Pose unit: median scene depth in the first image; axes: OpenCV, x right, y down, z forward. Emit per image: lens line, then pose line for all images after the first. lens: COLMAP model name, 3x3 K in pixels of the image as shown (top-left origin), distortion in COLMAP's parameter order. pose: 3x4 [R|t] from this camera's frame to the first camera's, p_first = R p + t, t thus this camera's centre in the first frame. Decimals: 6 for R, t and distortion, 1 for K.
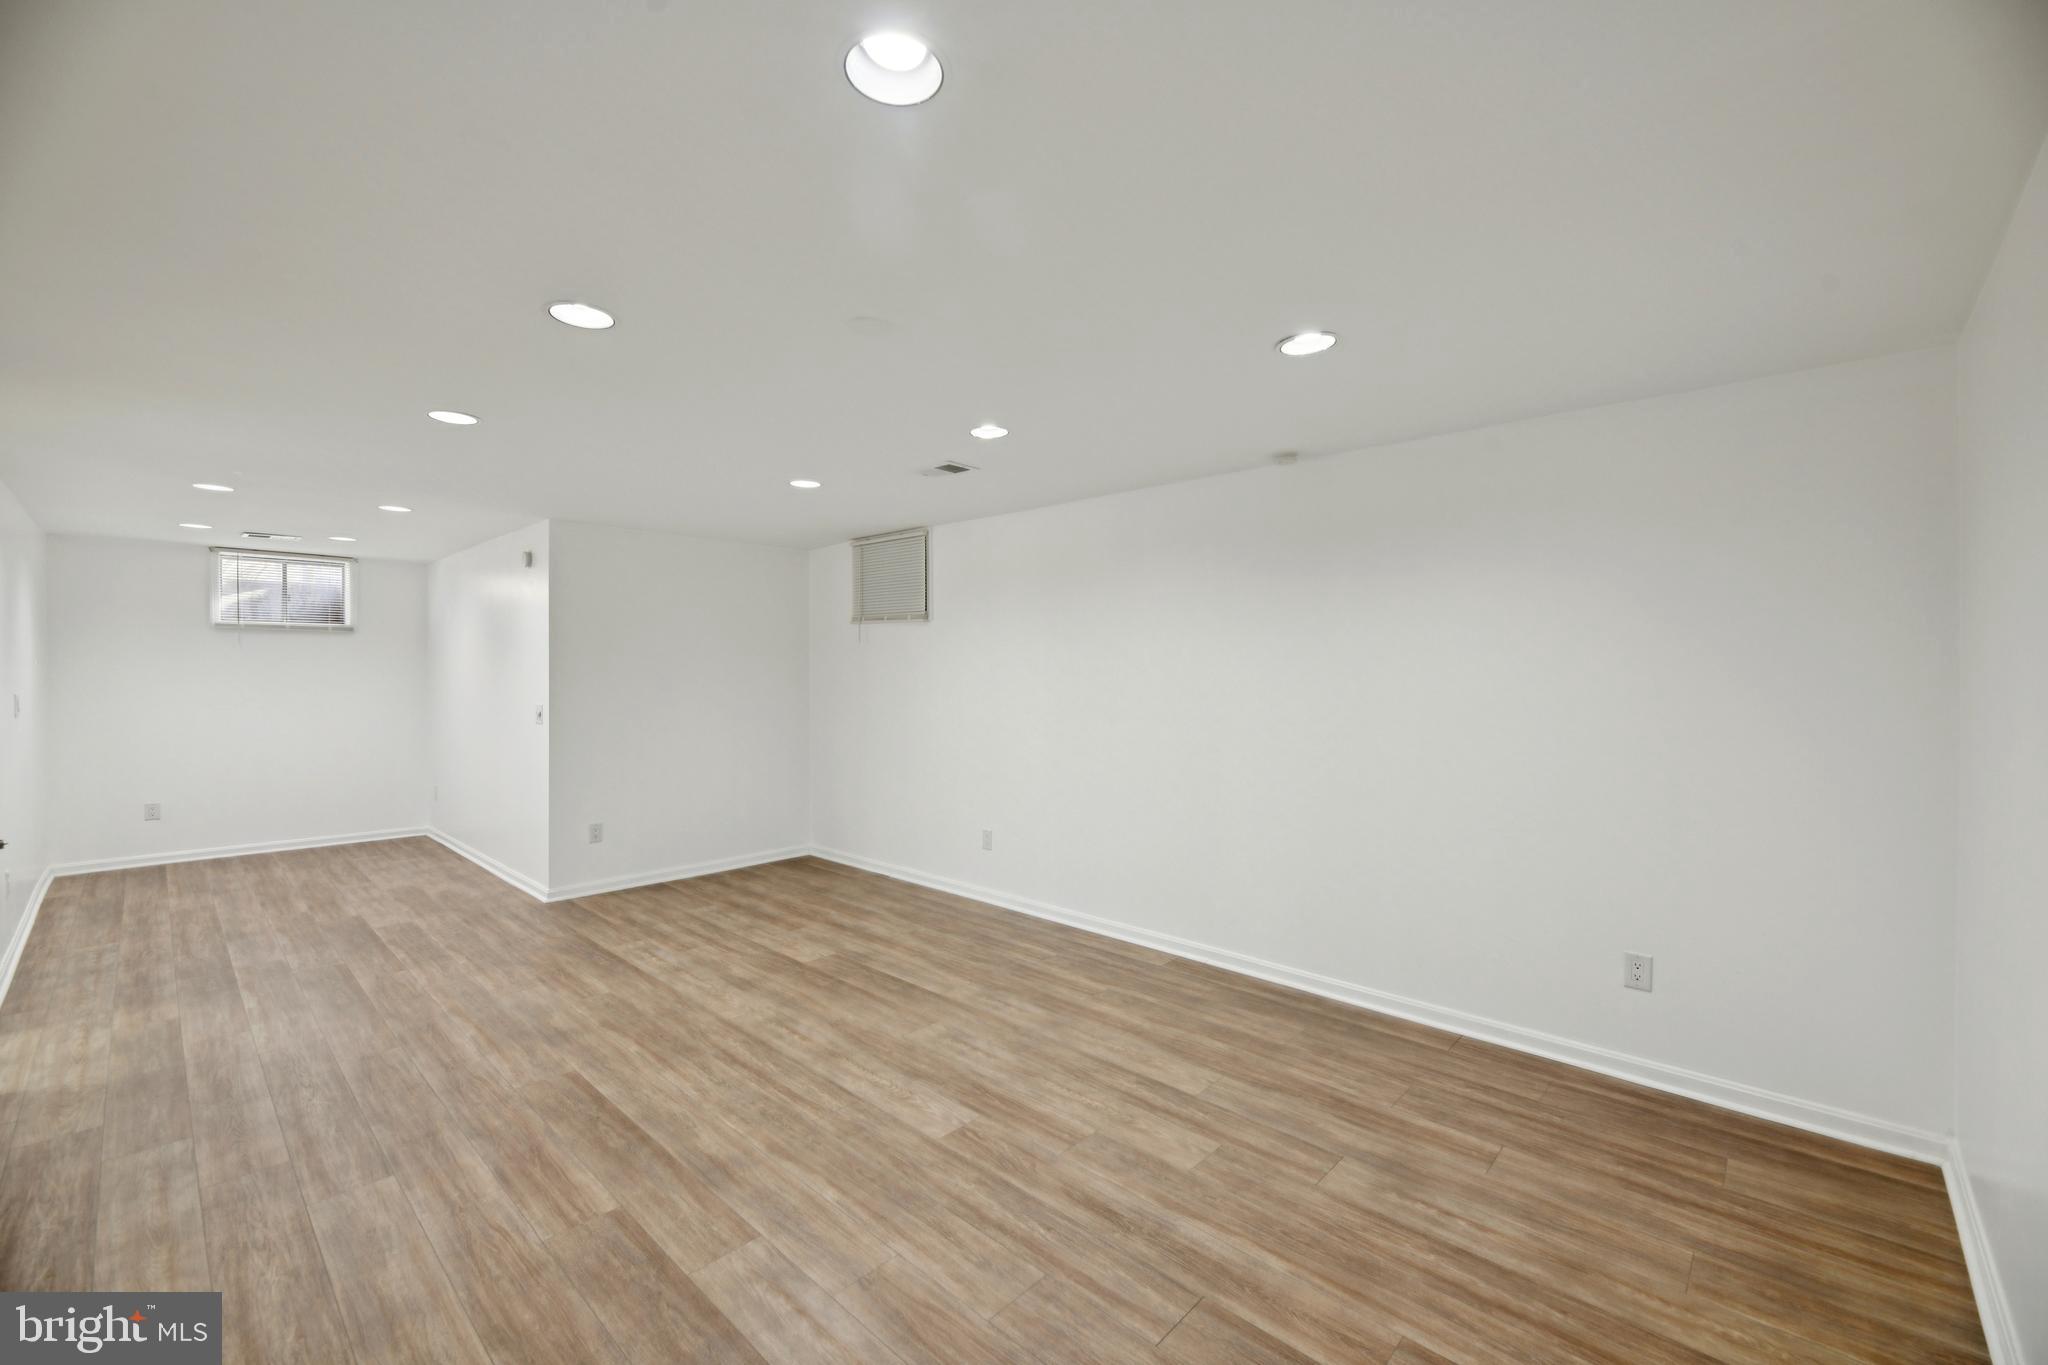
lens RADIAL K [[832.6, 0, 1027.0], [0, 832.6, 680.3], [0, 0, 1]] dist [0.002842, -0.003064]
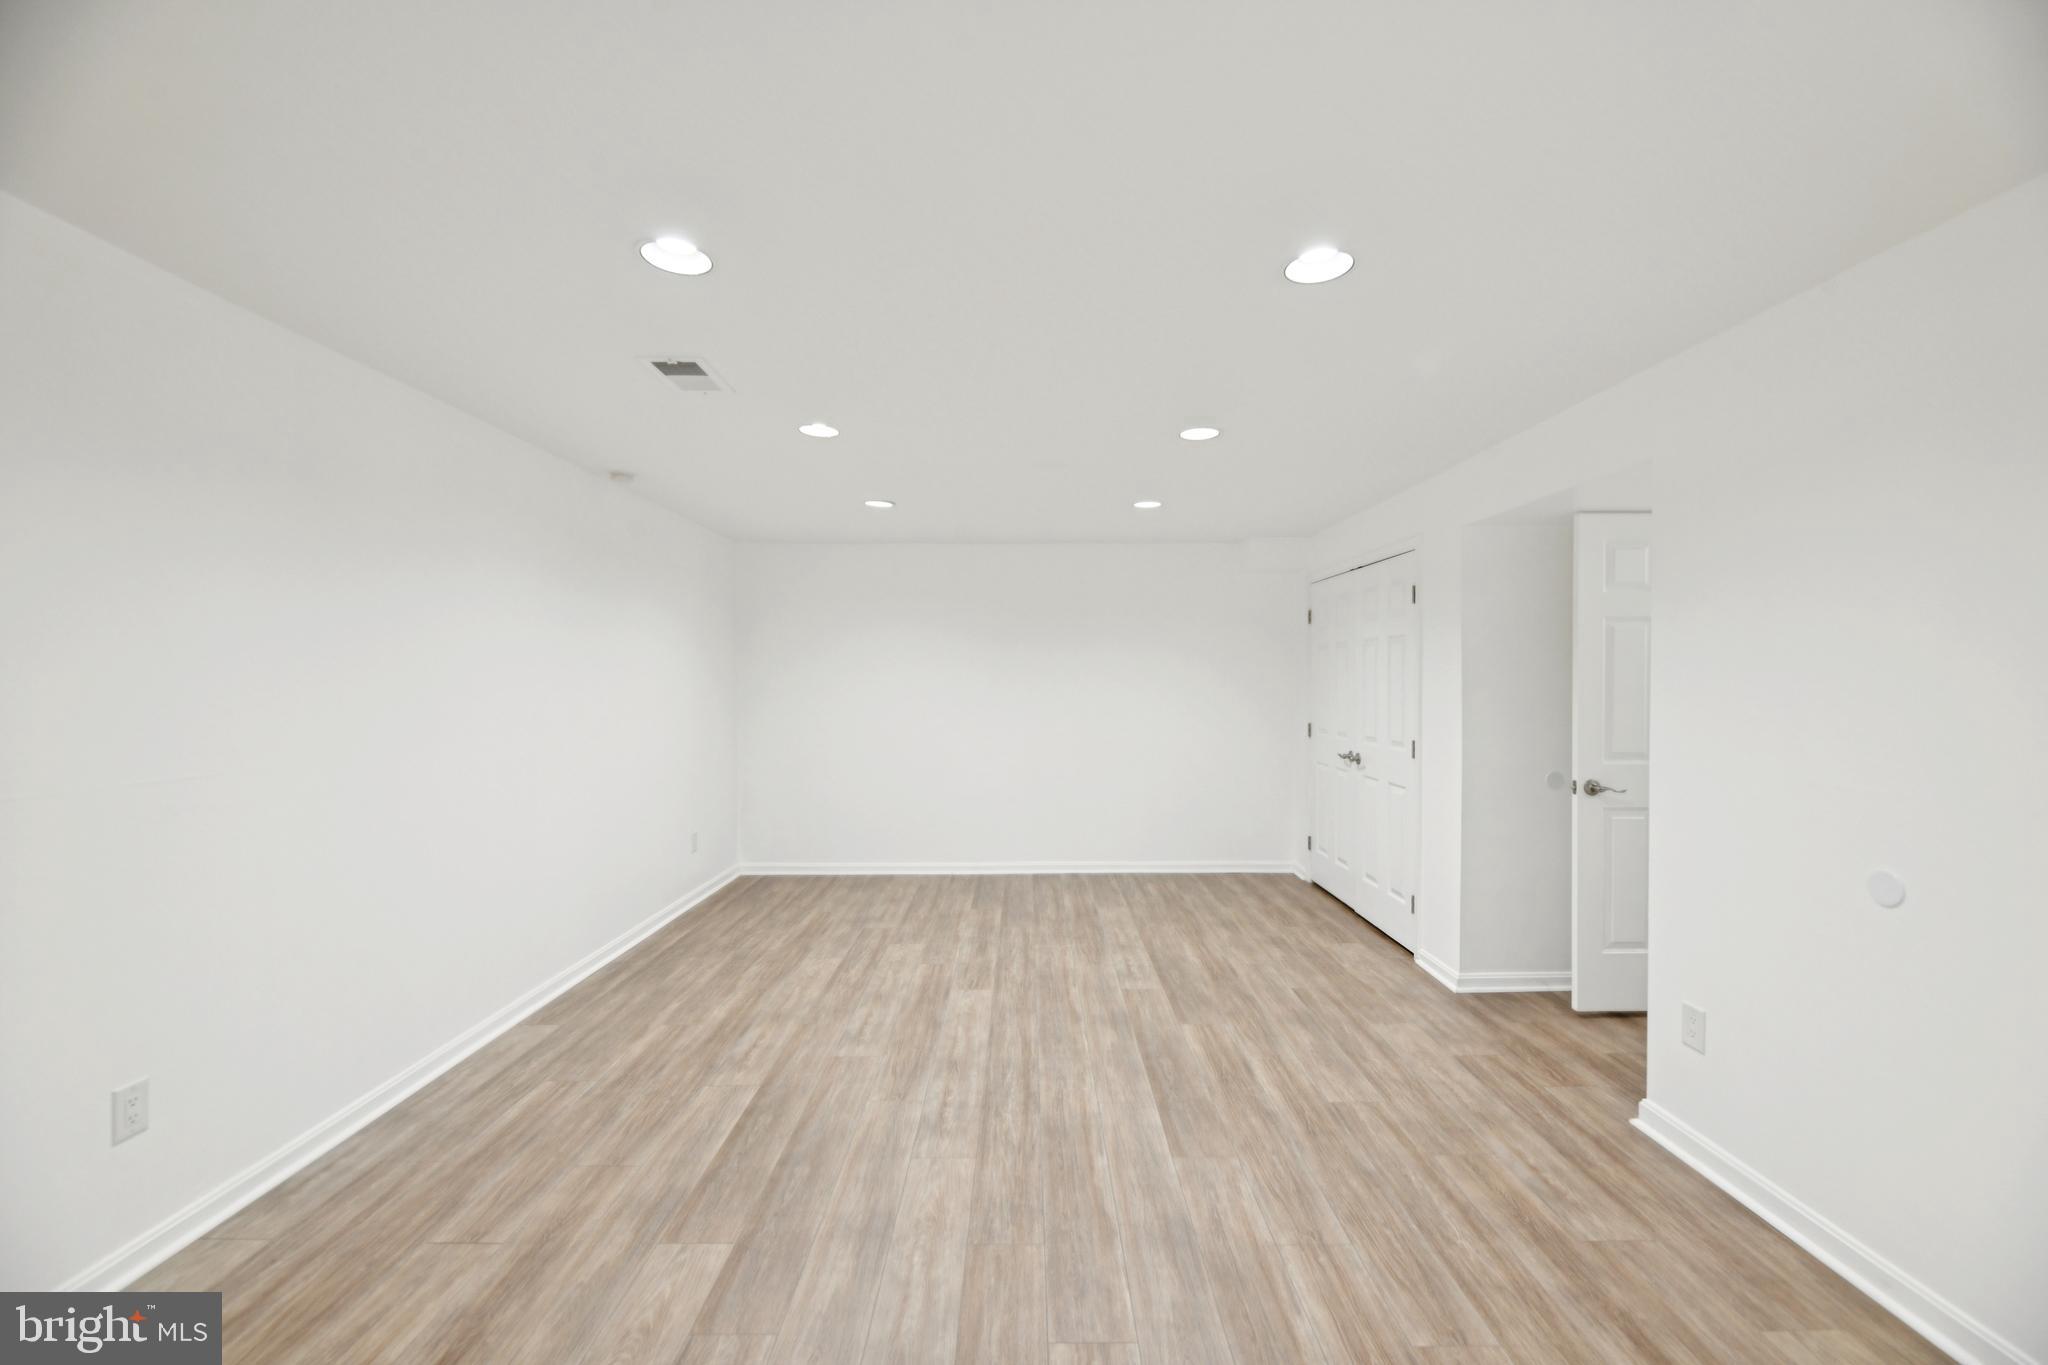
lens RADIAL K [[832.6, 0, 1026.1], [0, 832.6, 679.5], [0, 0, 1]] dist [0.002842, -0.003064]
pose [[-0.686076, -0.002594, 0.727525, -1.063171], [0.002667, 0.999978, 0.006080, -0.011199], [-0.727525, 0.006112, -0.686054, 1.703022]]
